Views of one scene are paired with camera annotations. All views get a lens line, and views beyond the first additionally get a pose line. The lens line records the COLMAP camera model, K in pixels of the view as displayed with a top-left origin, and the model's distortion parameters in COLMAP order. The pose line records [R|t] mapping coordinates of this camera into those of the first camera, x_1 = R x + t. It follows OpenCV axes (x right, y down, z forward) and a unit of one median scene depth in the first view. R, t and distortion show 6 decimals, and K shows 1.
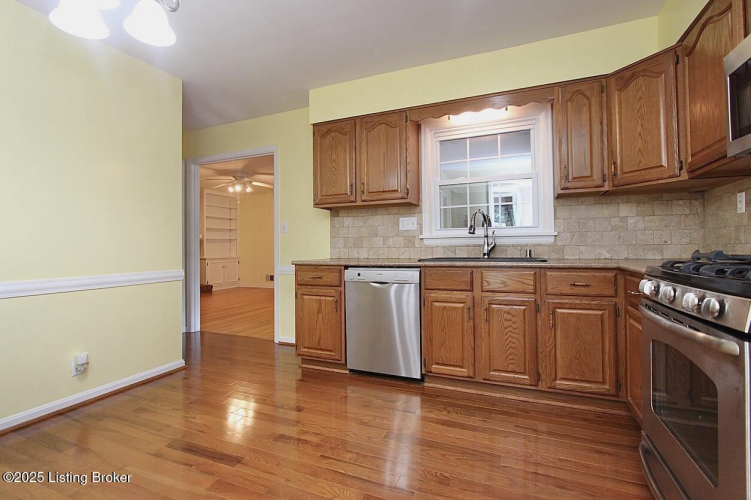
lens RADIAL K [[360.7, 0, 370.7], [0, 360.7, 243.4], [0, 0, 1]] dist [-0.013166, 0.000043]
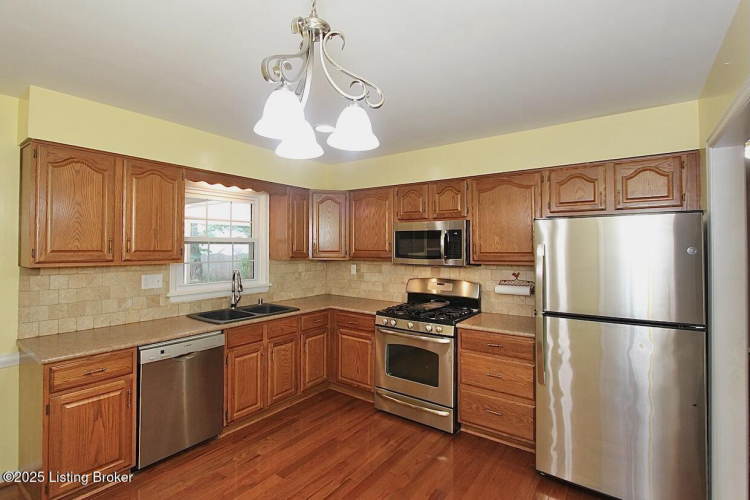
lens RADIAL K [[355.4, 0, 369.5], [0, 355.4, 241.0], [0, 0, 1]] dist [-0.013668, 0.000539]
pose [[0.222362, 0.028856, 0.974537, -0.732117], [-0.021054, 0.999471, -0.024790, -0.165165], [-0.974737, -0.015005, 0.222852, 0.301394]]
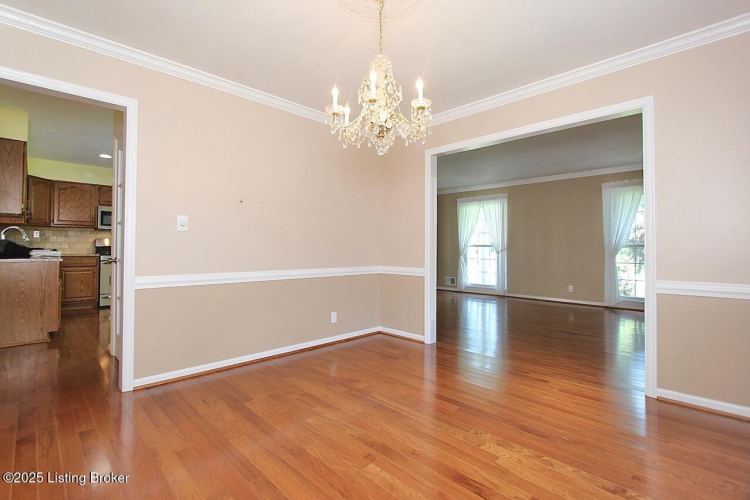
lens RADIAL K [[355.4, 0, 369.5], [0, 355.4, 241.0], [0, 0, 1]] dist [-0.013668, 0.000539]
pose [[-0.920957, 0.014945, 0.389377, -1.914874], [0.001155, 0.999365, -0.035624, 0.036947], [-0.389662, -0.032358, -0.920389, 1.859229]]
